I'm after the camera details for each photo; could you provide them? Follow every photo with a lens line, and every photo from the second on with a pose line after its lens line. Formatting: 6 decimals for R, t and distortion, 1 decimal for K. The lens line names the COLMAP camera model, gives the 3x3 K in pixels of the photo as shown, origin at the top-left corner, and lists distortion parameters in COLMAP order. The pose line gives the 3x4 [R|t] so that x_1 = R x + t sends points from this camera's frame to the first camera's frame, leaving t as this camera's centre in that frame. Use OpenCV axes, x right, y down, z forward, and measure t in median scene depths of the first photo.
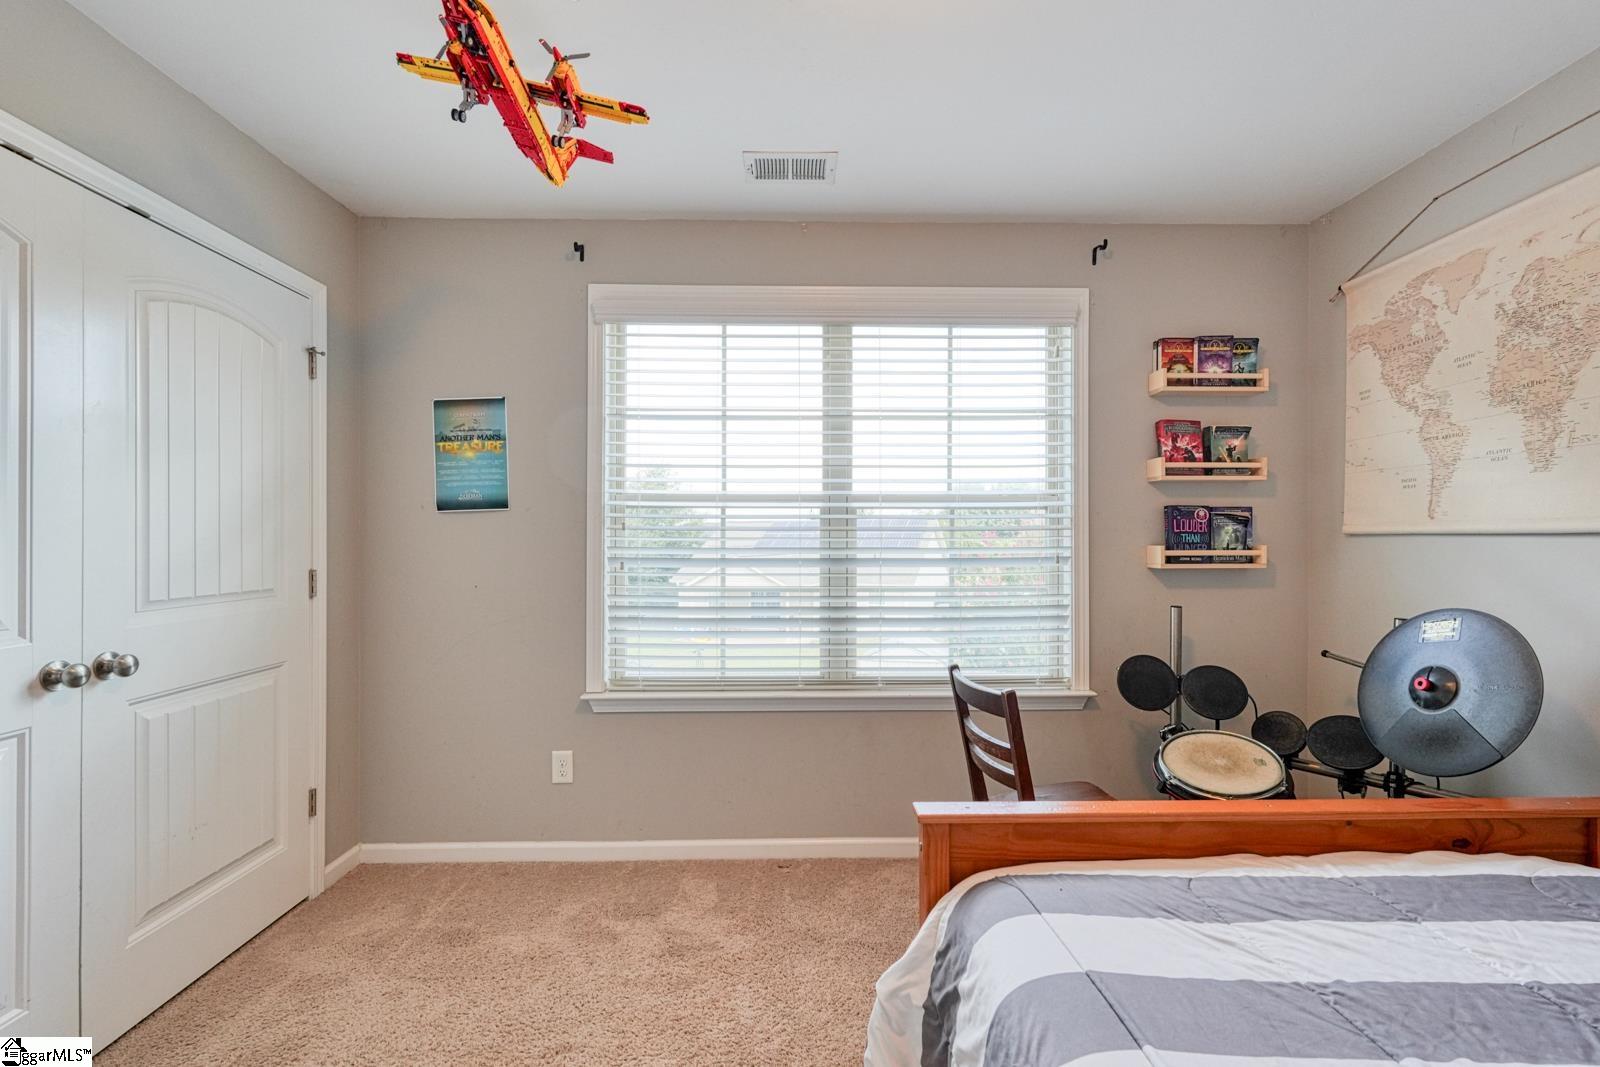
lens RADIAL K [[701.5, 0, 799.5], [0, 701.5, 539.7], [0, 0, 1]] dist [0.002133, -0.000345]
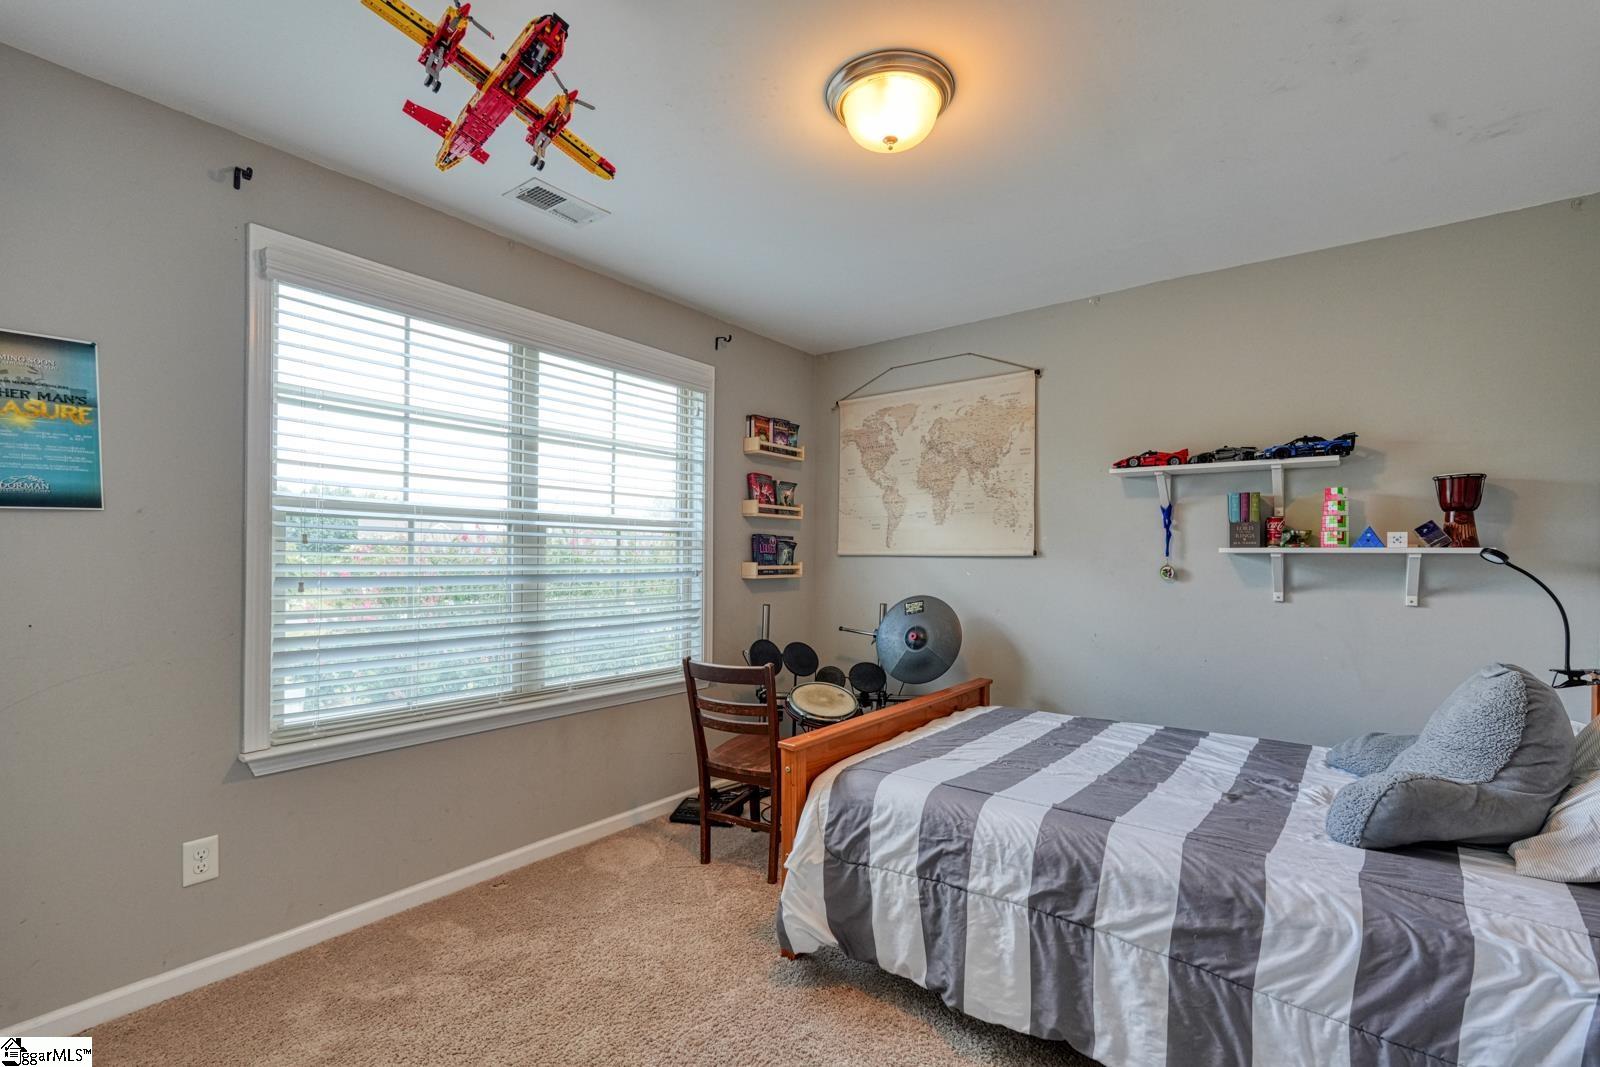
lens RADIAL K [[701.5, 0, 819.3], [0, 701.5, 563.6], [0, 0, 1]] dist [0.002133, -0.000345]
pose [[0.619205, -0.001520, 0.785228, -0.508195], [-0.007389, 0.999943, 0.007762, -0.000880], [-0.785195, -0.010608, 0.619158, 0.028126]]
